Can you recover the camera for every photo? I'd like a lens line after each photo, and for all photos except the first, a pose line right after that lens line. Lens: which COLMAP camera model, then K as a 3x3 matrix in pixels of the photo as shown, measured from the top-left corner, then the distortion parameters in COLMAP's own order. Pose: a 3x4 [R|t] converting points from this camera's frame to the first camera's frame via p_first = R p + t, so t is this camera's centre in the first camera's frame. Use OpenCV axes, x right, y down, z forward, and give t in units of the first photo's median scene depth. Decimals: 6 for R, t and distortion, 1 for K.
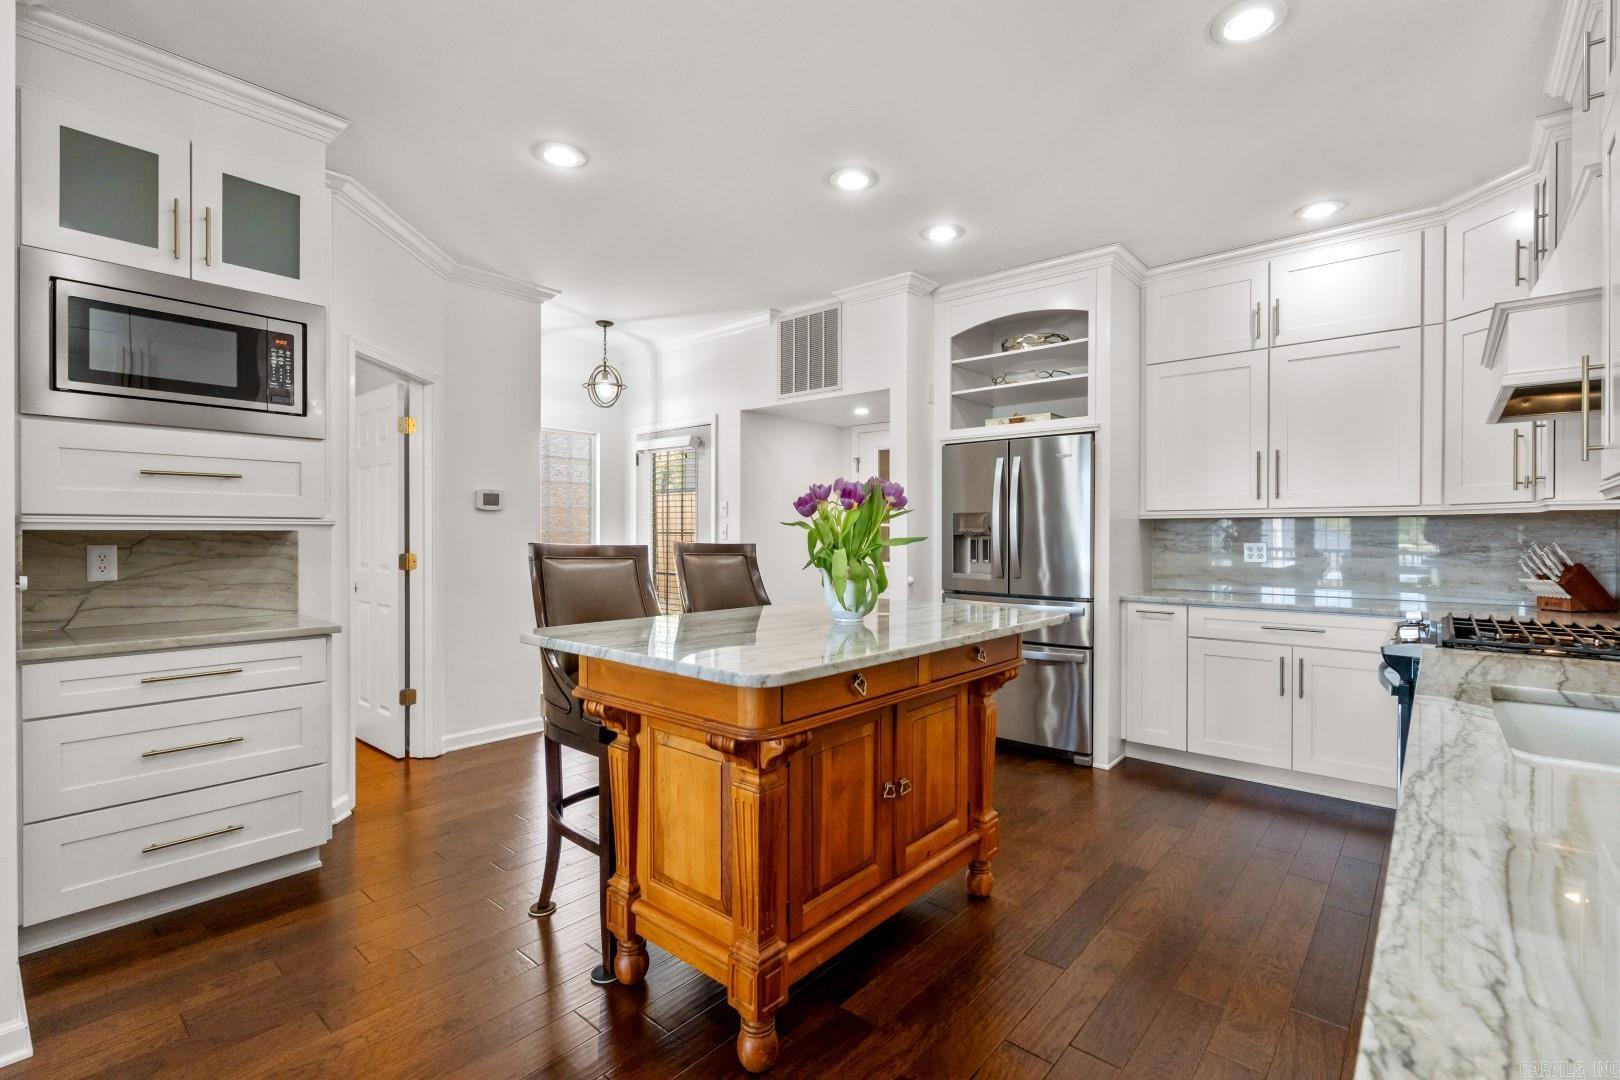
lens RADIAL K [[746.8, 0, 812.3], [0, 746.8, 535.2], [0, 0, 1]] dist [0.004337, -0.001687]
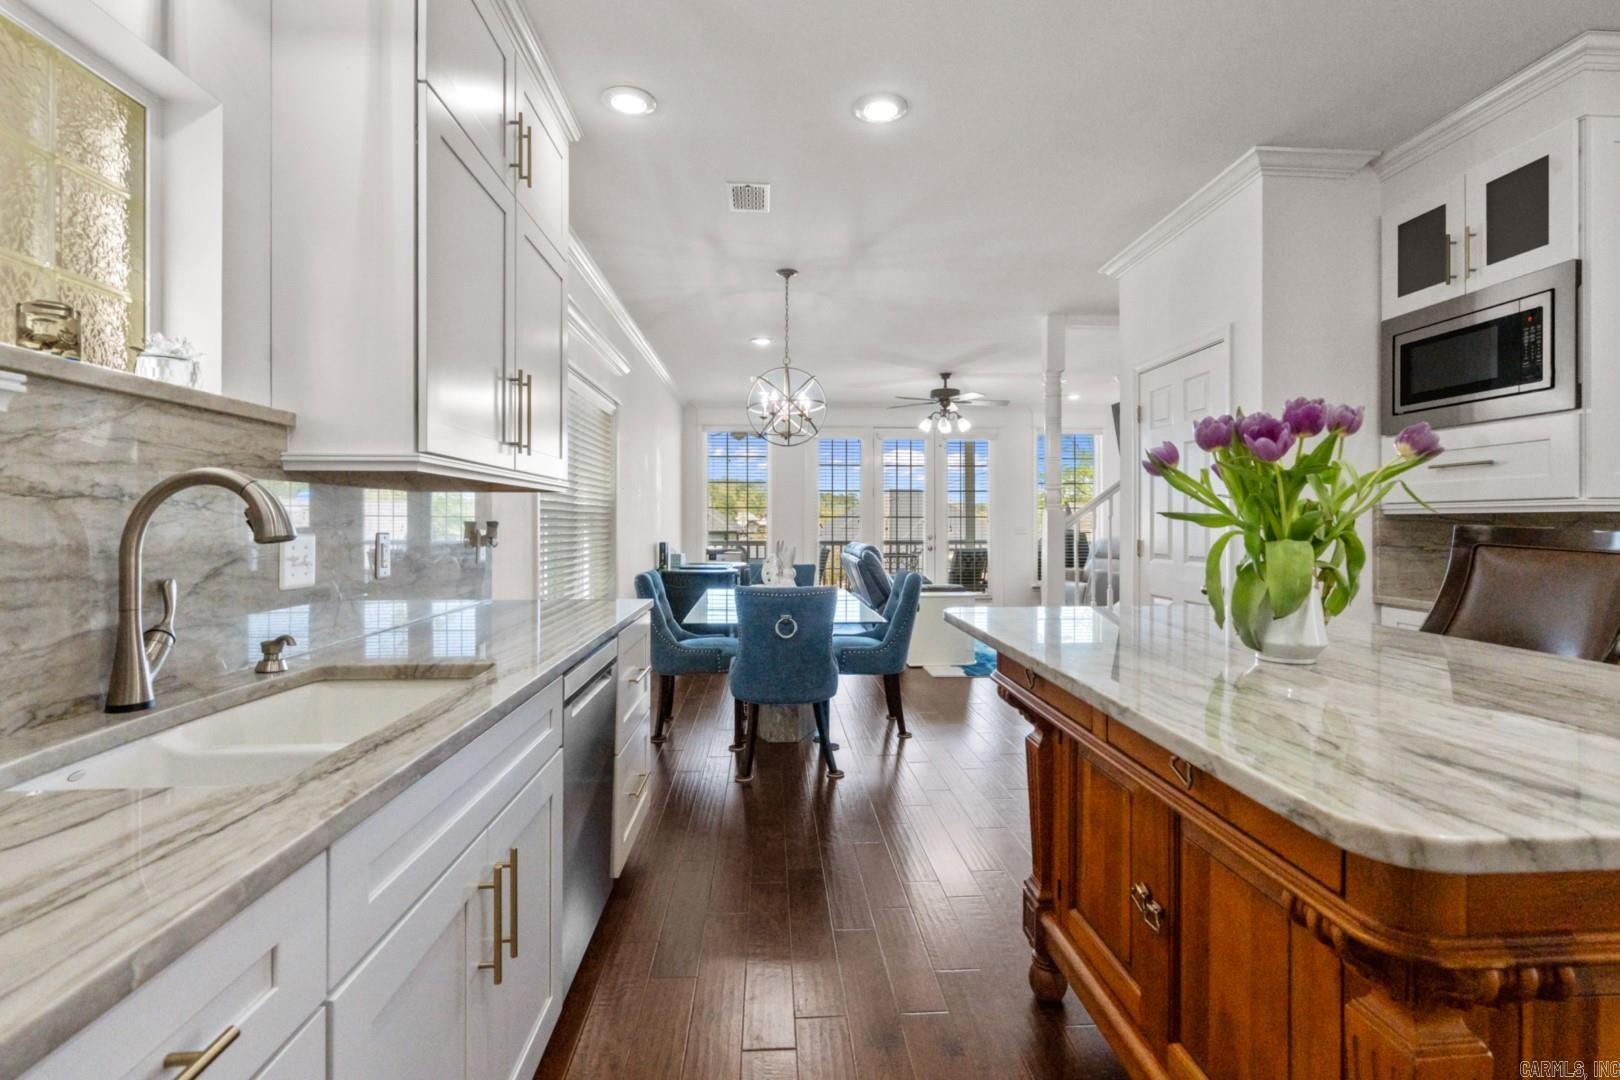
lens RADIAL K [[746.8, 0, 827.0], [0, 746.8, 515.8], [0, 0, 1]] dist [0.004337, -0.001687]
pose [[-0.702926, -0.008159, -0.711216, 0.422886], [-0.003920, 0.999963, -0.007597, 0.006284], [0.711252, -0.002553, -0.702932, 0.698539]]
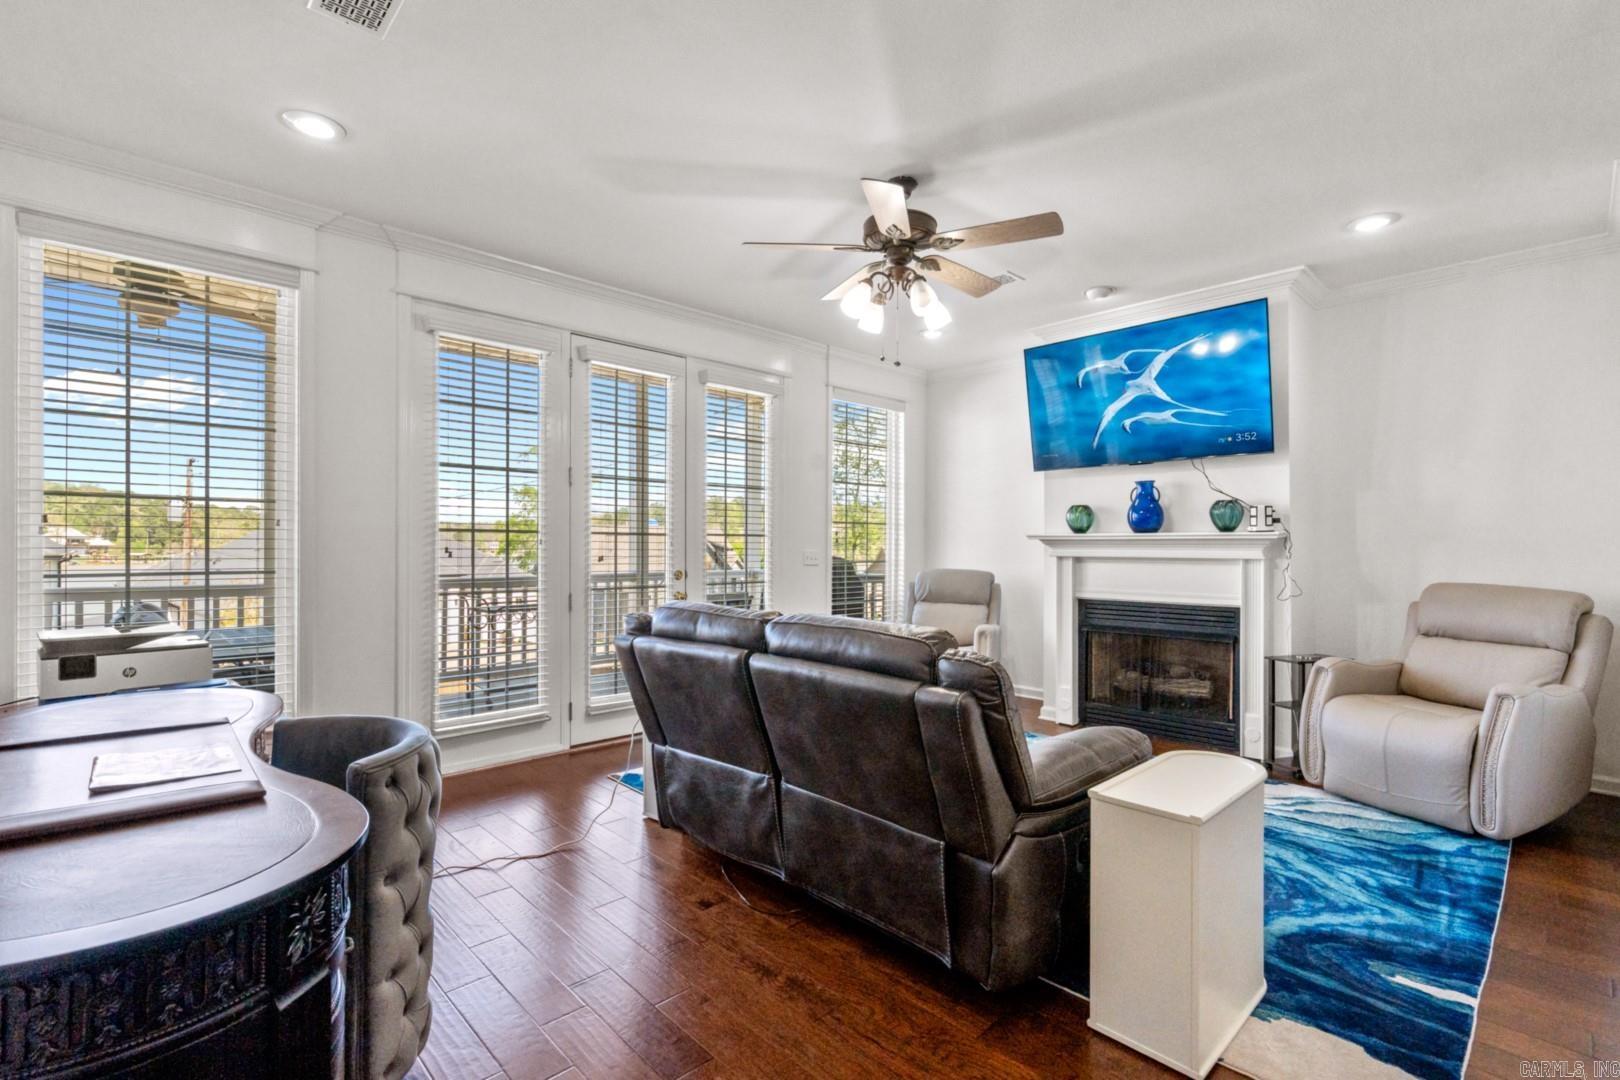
lens RADIAL K [[746.8, 0, 816.4], [0, 746.8, 543.4], [0, 0, 1]] dist [0.004337, -0.001687]
pose [[-0.096960, -0.003644, -0.995282, -0.412003], [-0.009988, 0.999947, -0.002688, 0.006904], [0.995238, 0.009680, -0.096991, -0.507986]]
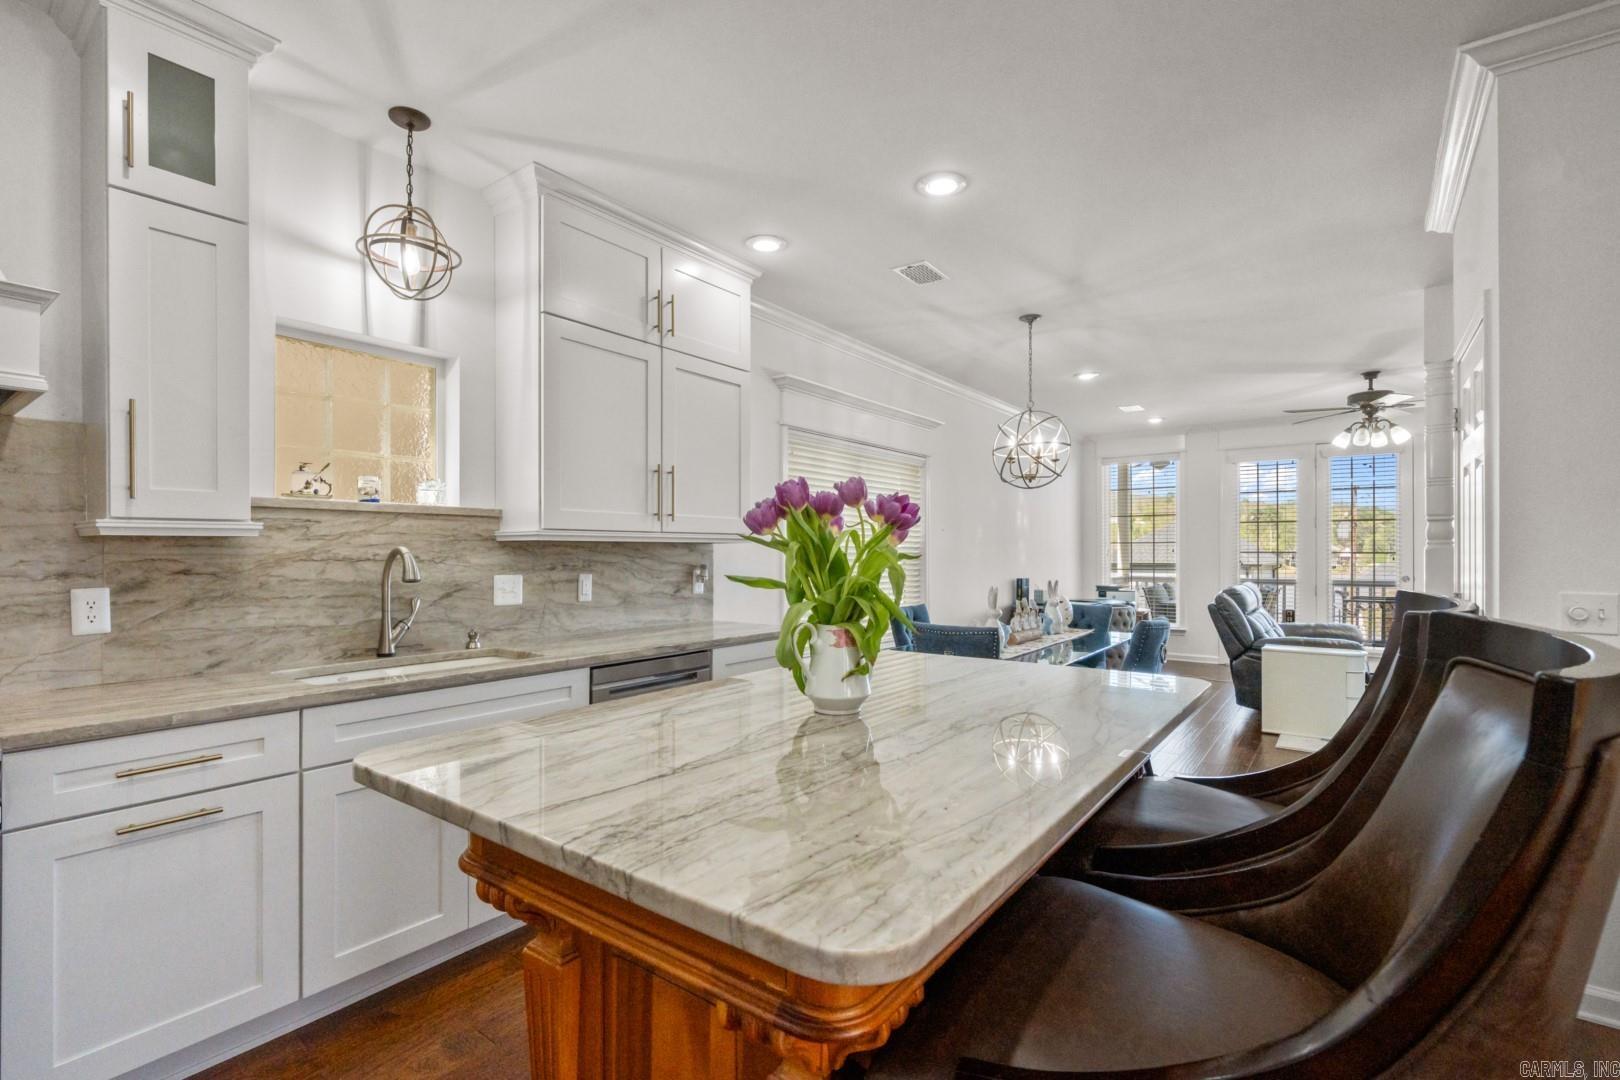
lens RADIAL K [[746.8, 0, 817.3], [0, 746.8, 548.0], [0, 0, 1]] dist [0.004337, -0.001687]
pose [[-0.996129, -0.003291, -0.087842, 0.073734], [-0.003069, 0.999992, -0.002660, -0.012999], [0.087850, -0.002380, -0.996131, 0.990280]]
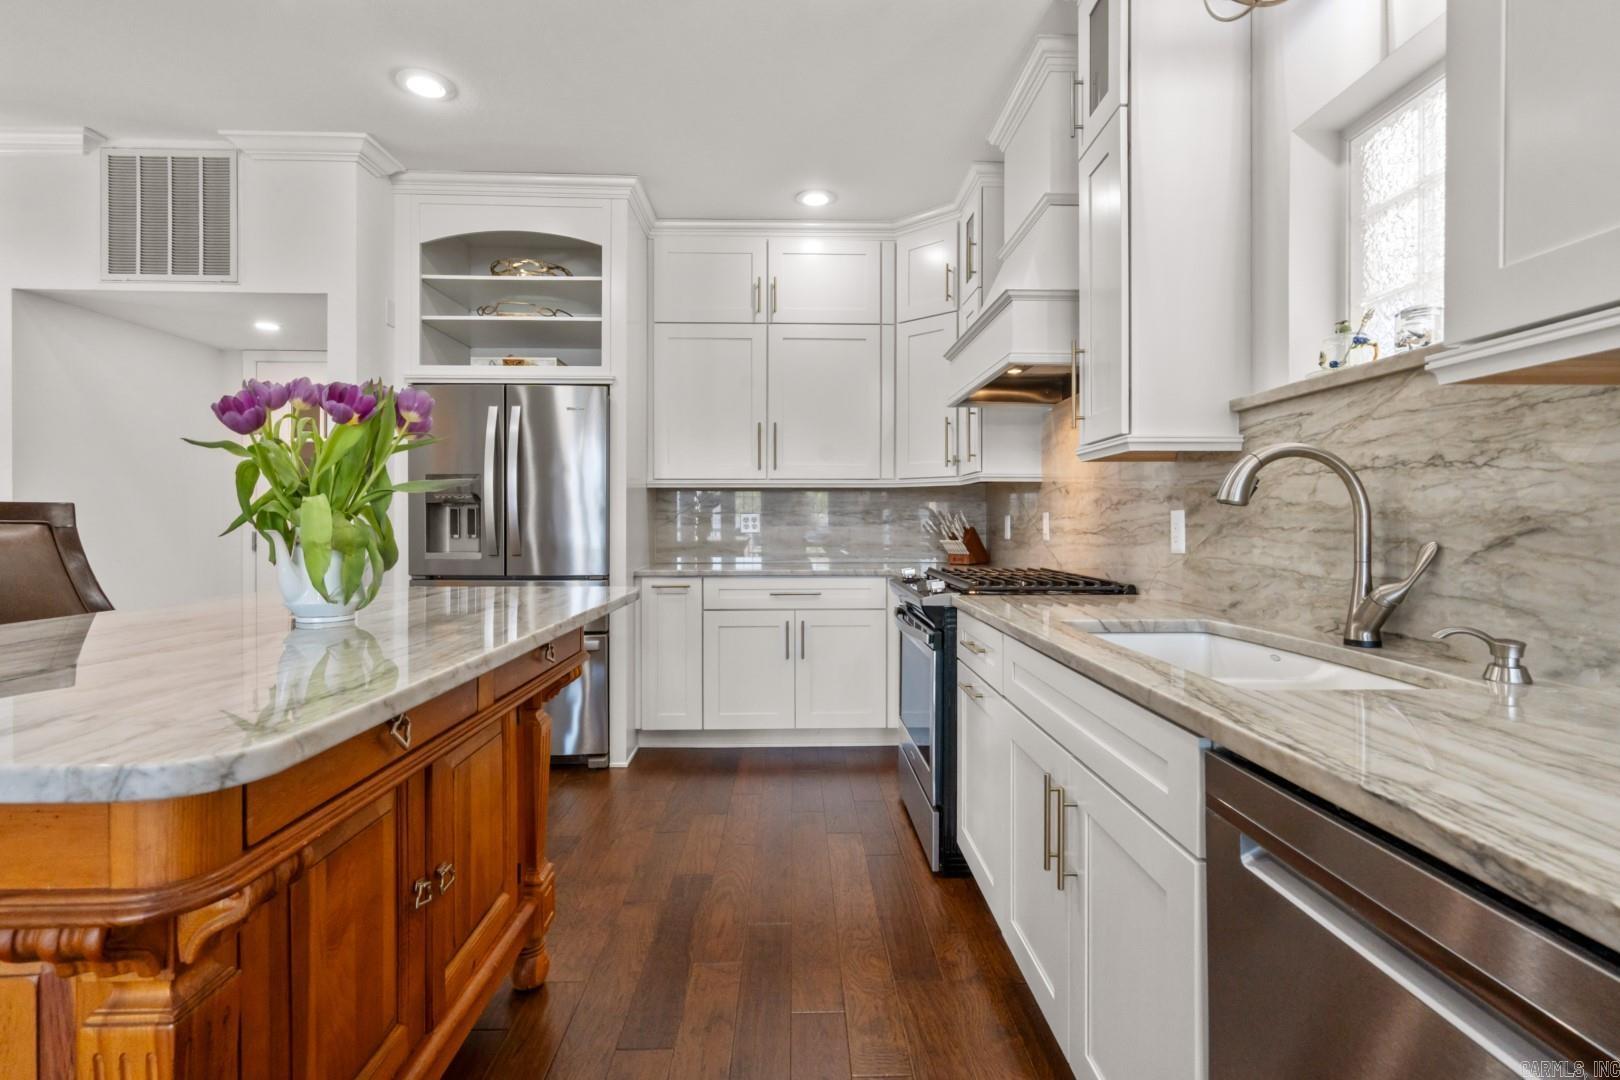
lens RADIAL K [[746.8, 0, 816.4], [0, 746.8, 524.0], [0, 0, 1]] dist [0.004337, -0.001687]
pose [[0.735295, -0.003844, 0.677736, -0.040581], [0.003106, 0.999993, 0.002303, 0.023690], [-0.677740, 0.000412, 0.735302, 0.188765]]
